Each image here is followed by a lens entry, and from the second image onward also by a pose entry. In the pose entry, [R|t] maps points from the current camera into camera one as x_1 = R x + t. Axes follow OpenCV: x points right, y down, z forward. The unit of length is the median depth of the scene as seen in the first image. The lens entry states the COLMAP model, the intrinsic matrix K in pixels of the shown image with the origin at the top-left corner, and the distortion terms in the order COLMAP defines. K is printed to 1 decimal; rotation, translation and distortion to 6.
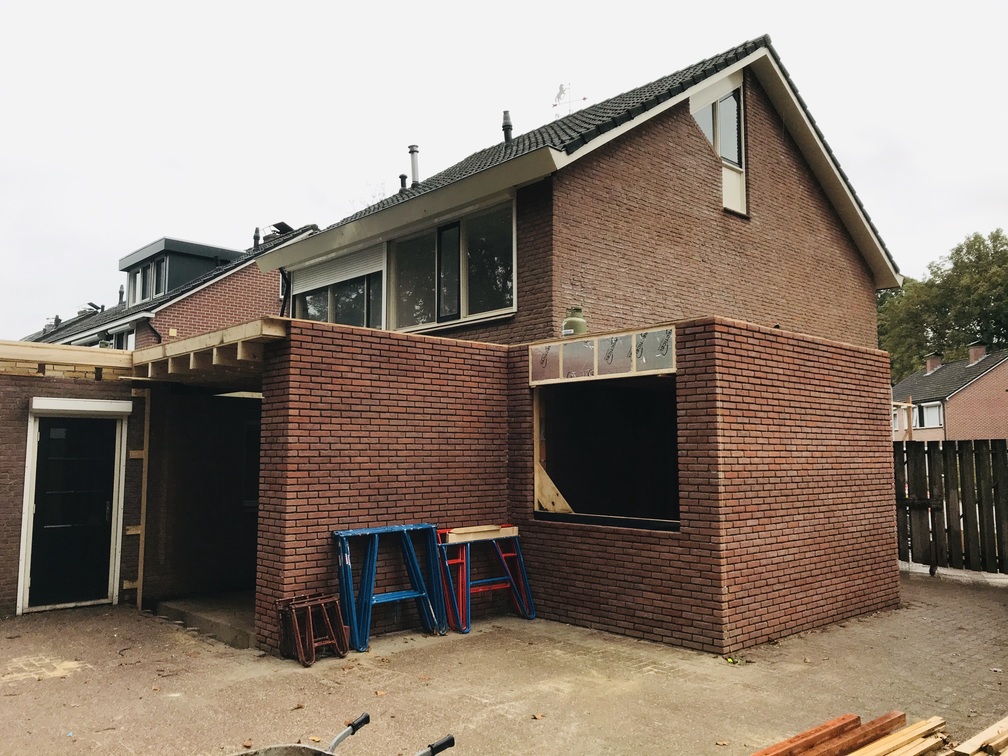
lens RADIAL K [[818.7, 0, 504.0], [0, 818.7, 378.0], [0, 0, 1]] dist [0.025825, -0.004424]
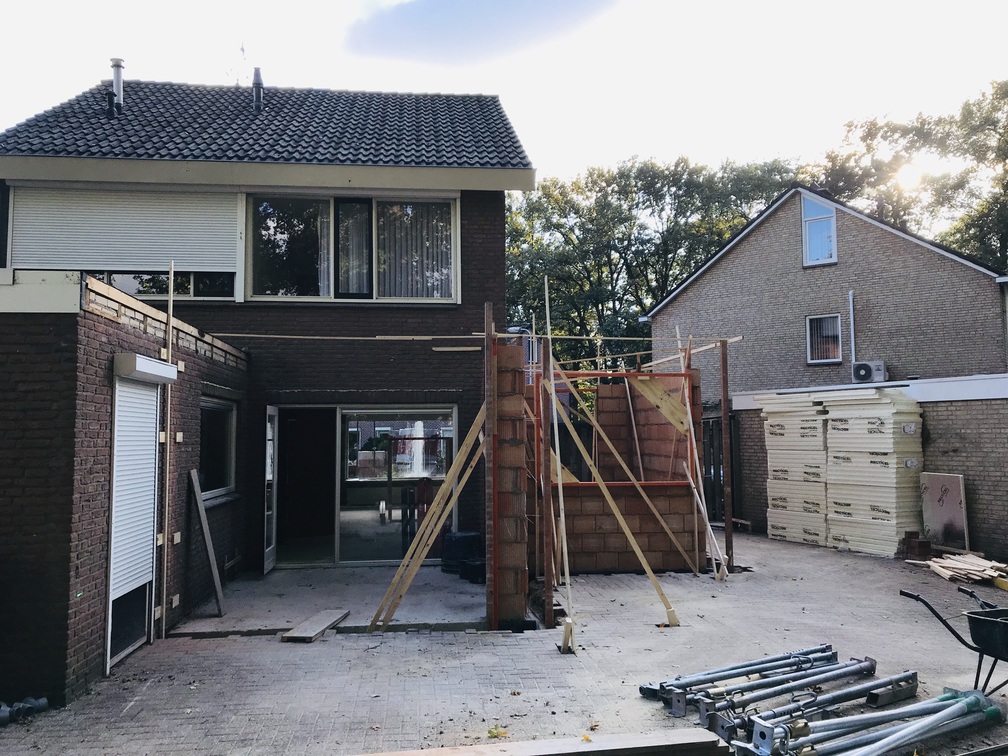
lens RADIAL K [[818.3, 0, 504.0], [0, 818.3, 378.0], [0, 0, 1]] dist [0.039782, -0.006692]
pose [[0.602385, 0.051694, 0.796530, -0.586391], [-0.067816, 0.997607, -0.013457, 0.020171], [-0.795320, -0.045911, 0.604449, 0.213962]]
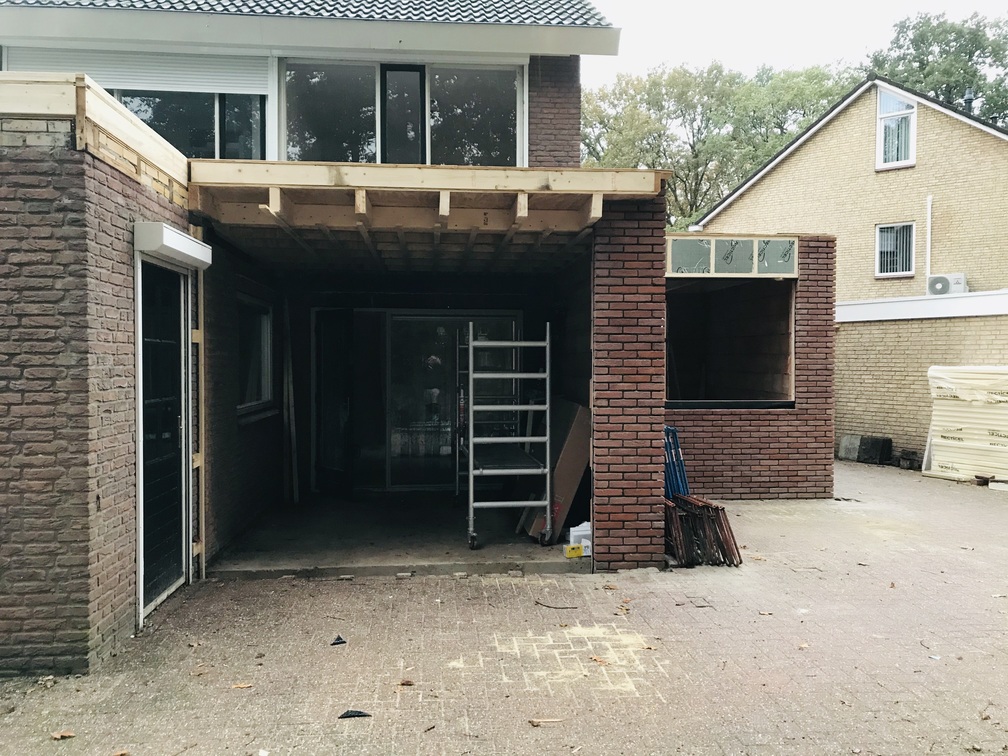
lens RADIAL K [[818.7, 0, 504.0], [0, 818.7, 378.0], [0, 0, 1]] dist [0.025825, -0.004424]
pose [[0.613892, -0.018452, 0.789174, -0.536449], [-0.077655, 0.993466, 0.083636, 0.038393], [-0.785561, -0.112627, 0.608448, 0.313741]]
